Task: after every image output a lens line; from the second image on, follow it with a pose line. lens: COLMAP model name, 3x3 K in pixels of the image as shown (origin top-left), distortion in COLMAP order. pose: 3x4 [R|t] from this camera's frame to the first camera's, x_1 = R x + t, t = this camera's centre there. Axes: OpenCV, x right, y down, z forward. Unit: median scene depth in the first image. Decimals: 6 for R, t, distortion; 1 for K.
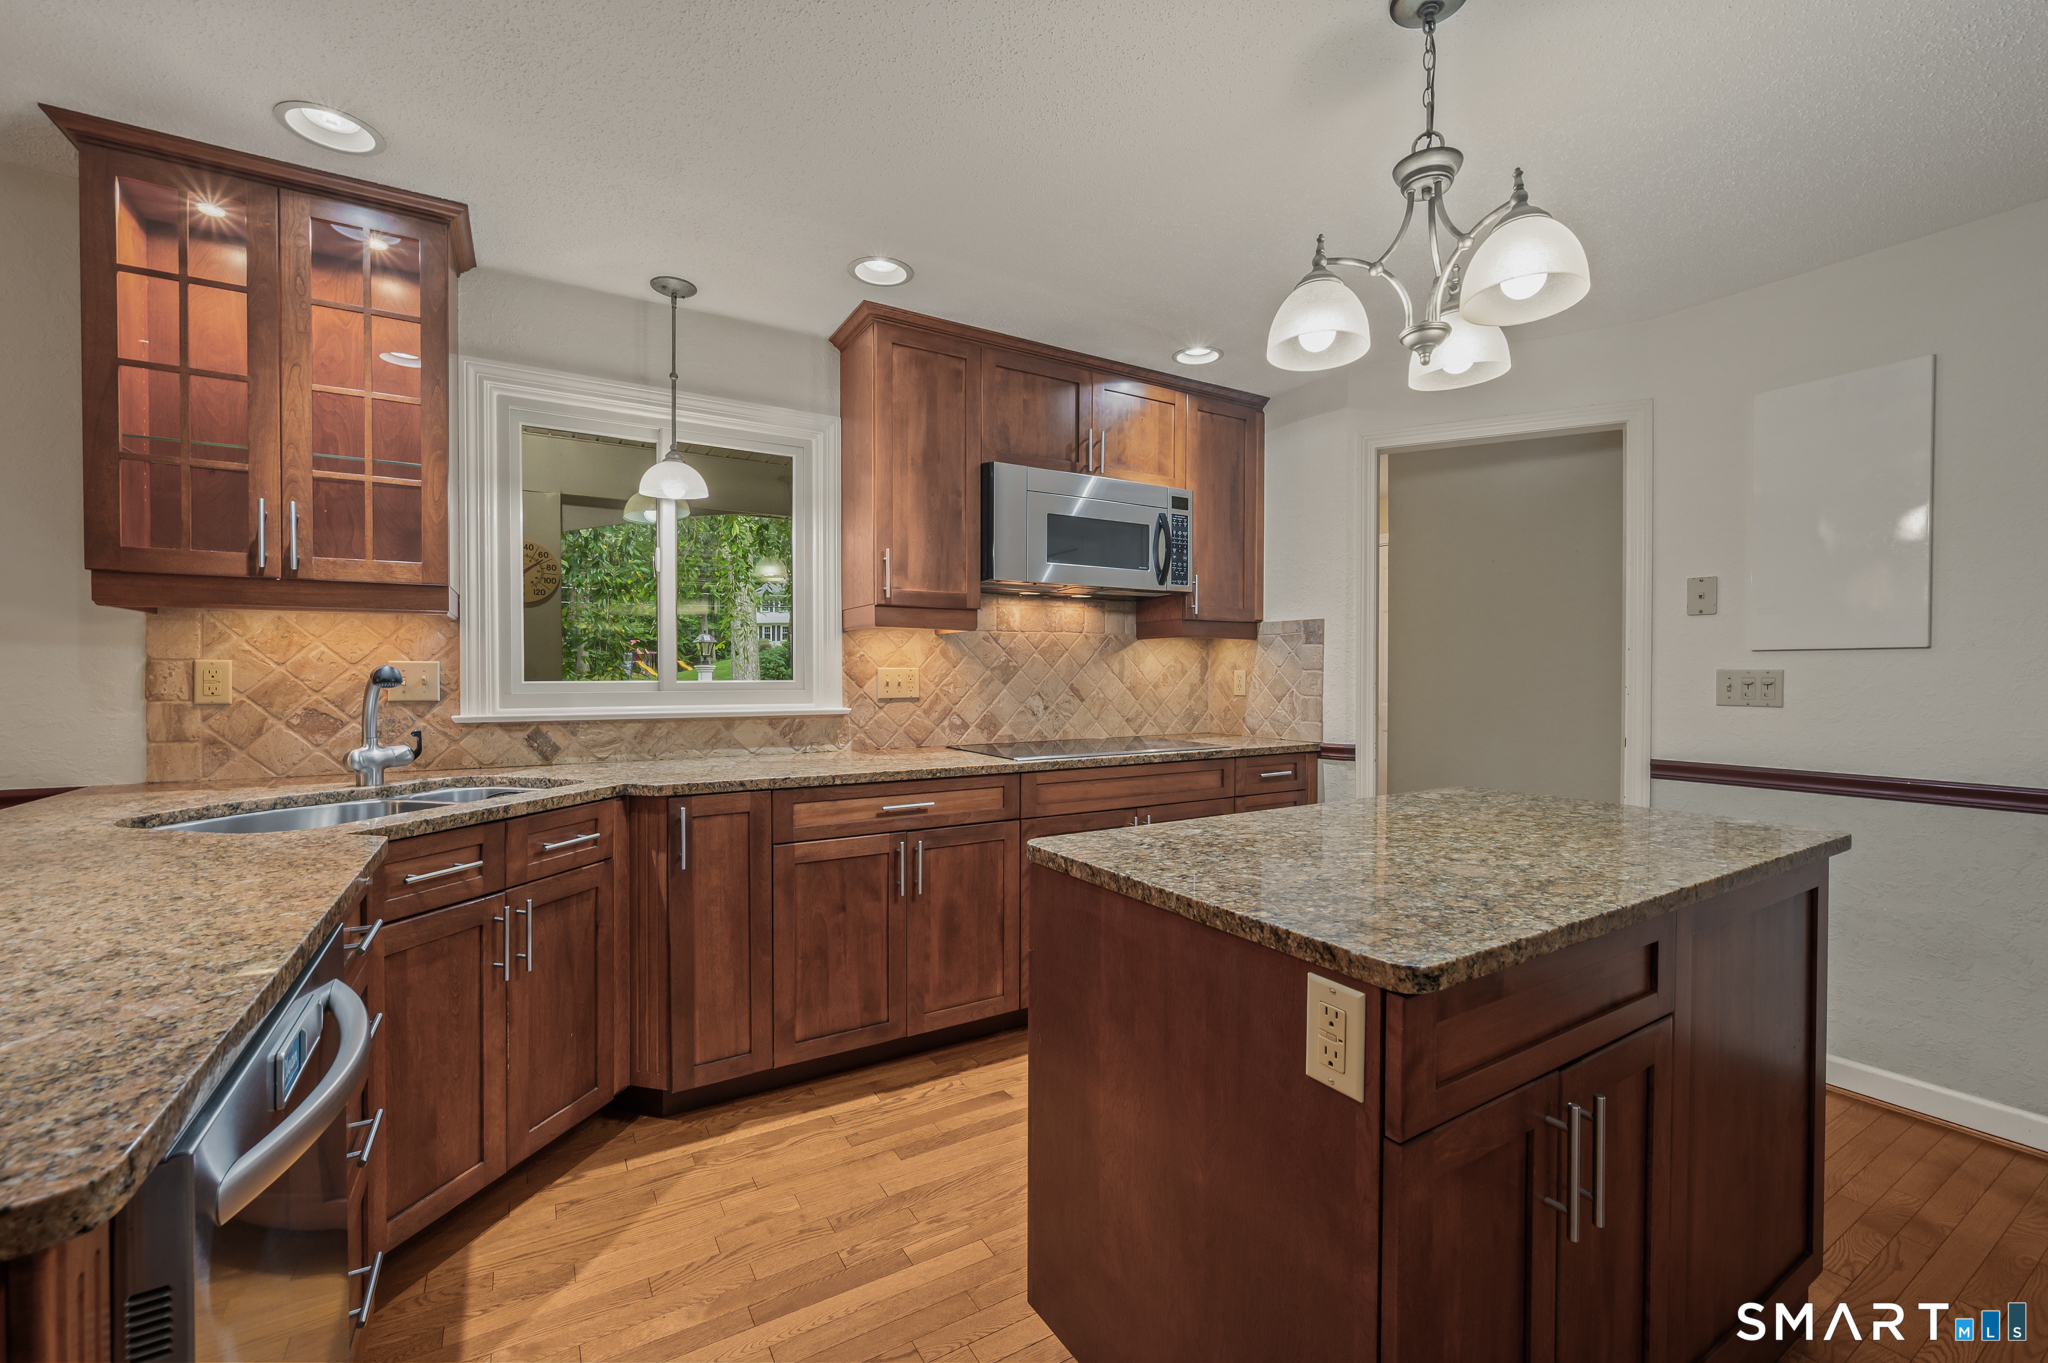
lens RADIAL K [[823.5, 0, 1001.0], [0, 823.5, 684.1], [0, 0, 1]] dist [0.003299, 0.000027]
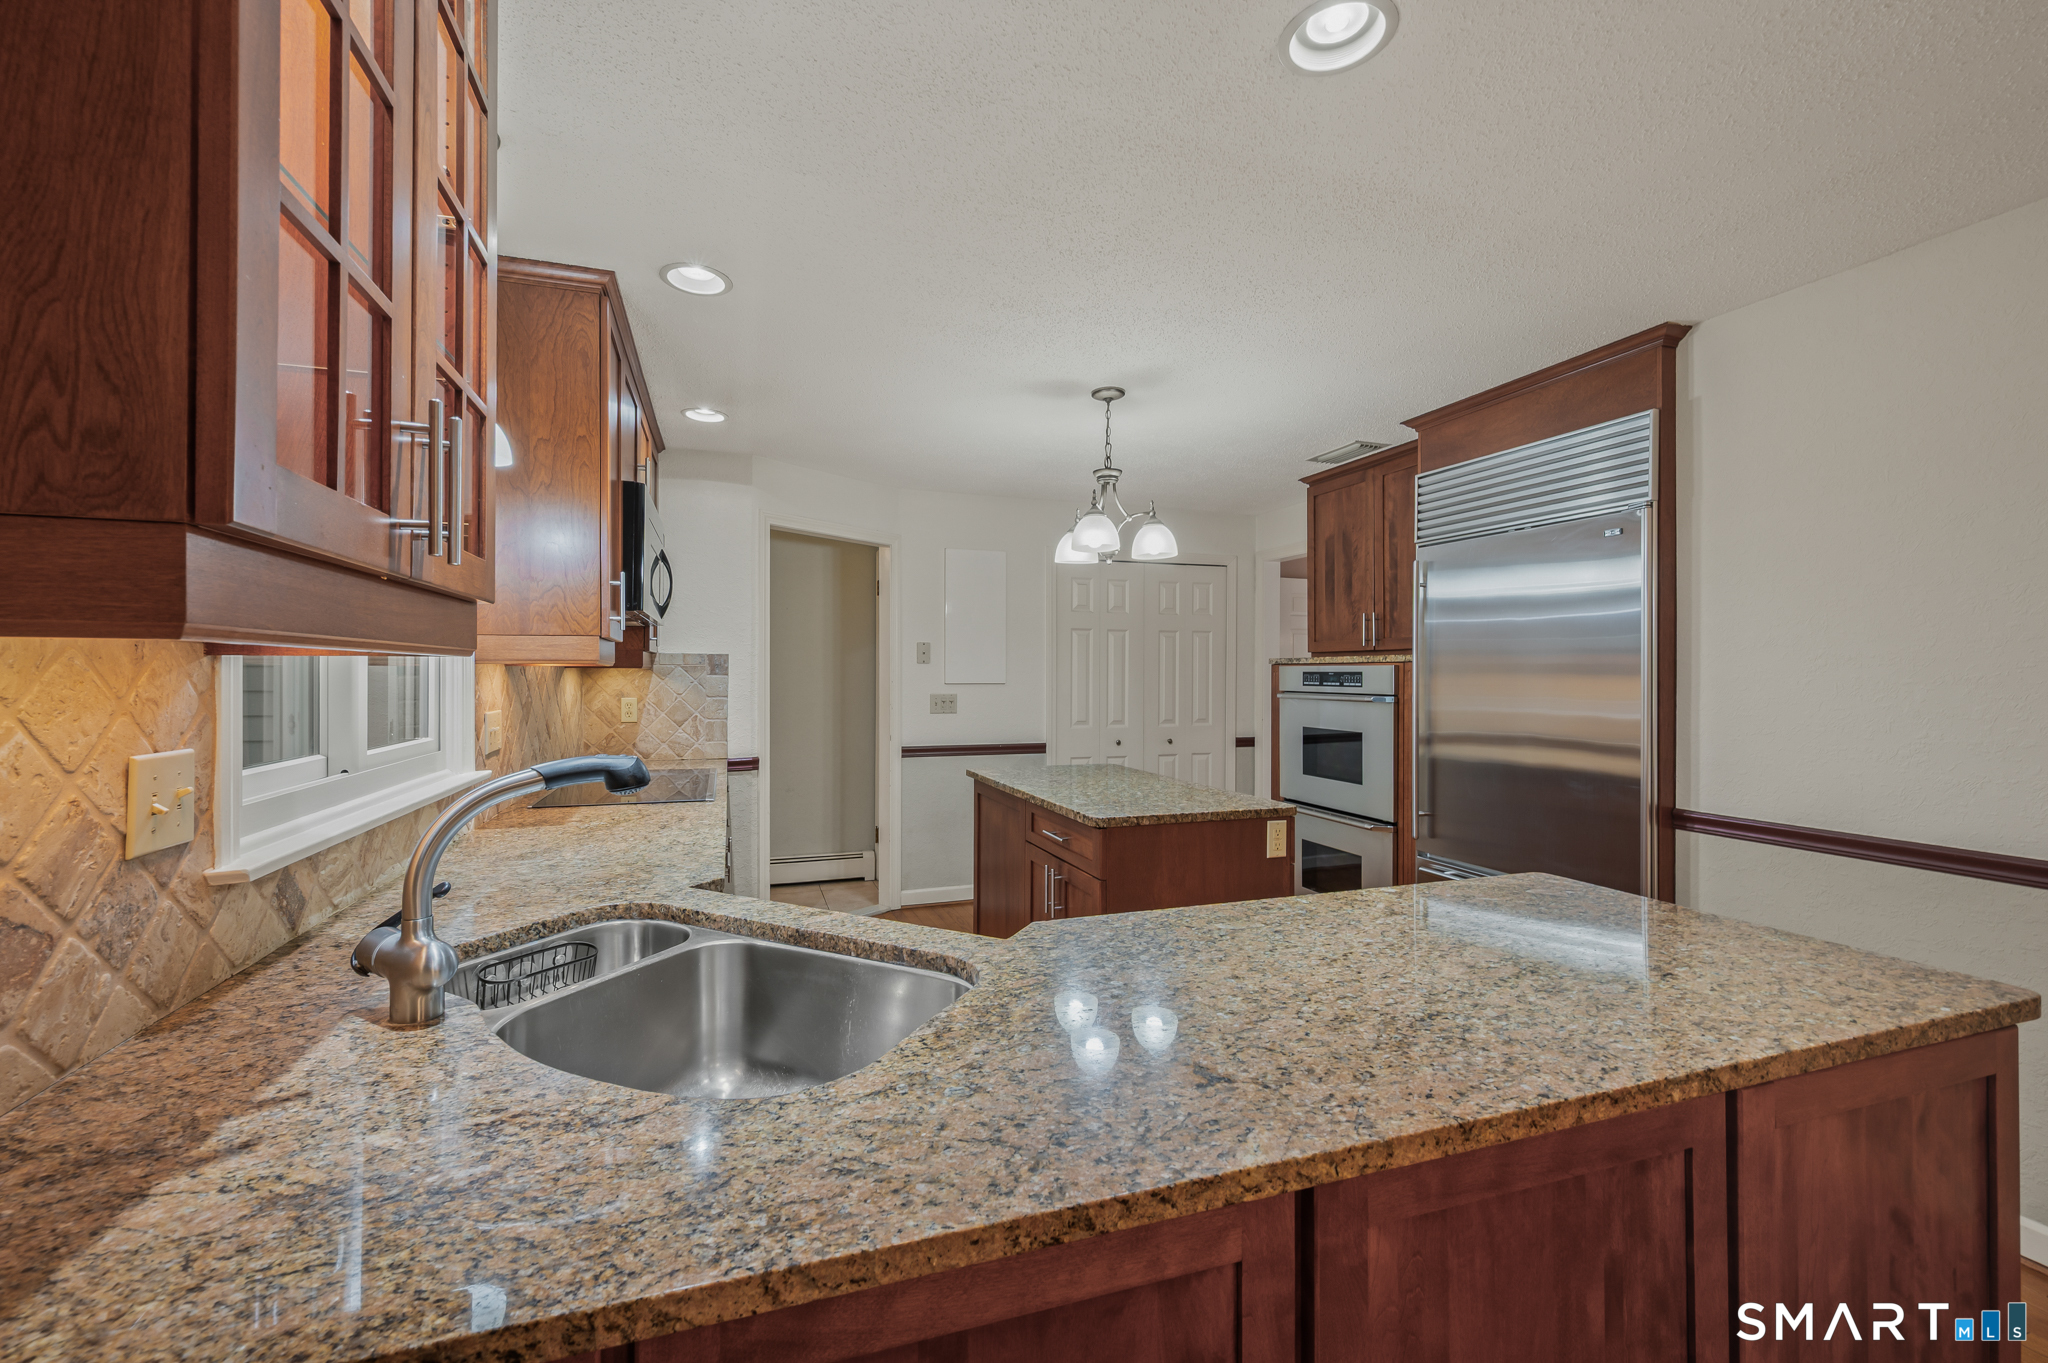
lens RADIAL K [[831.2, 0, 1028.2], [0, 831.2, 668.4], [0, 0, 1]] dist [0.000790, 0.000078]
pose [[0.198720, 0.007584, 0.980027, -0.761930], [0.011179, 0.999887, -0.010005, -0.045273], [-0.979993, 0.012944, 0.198613, 0.363563]]
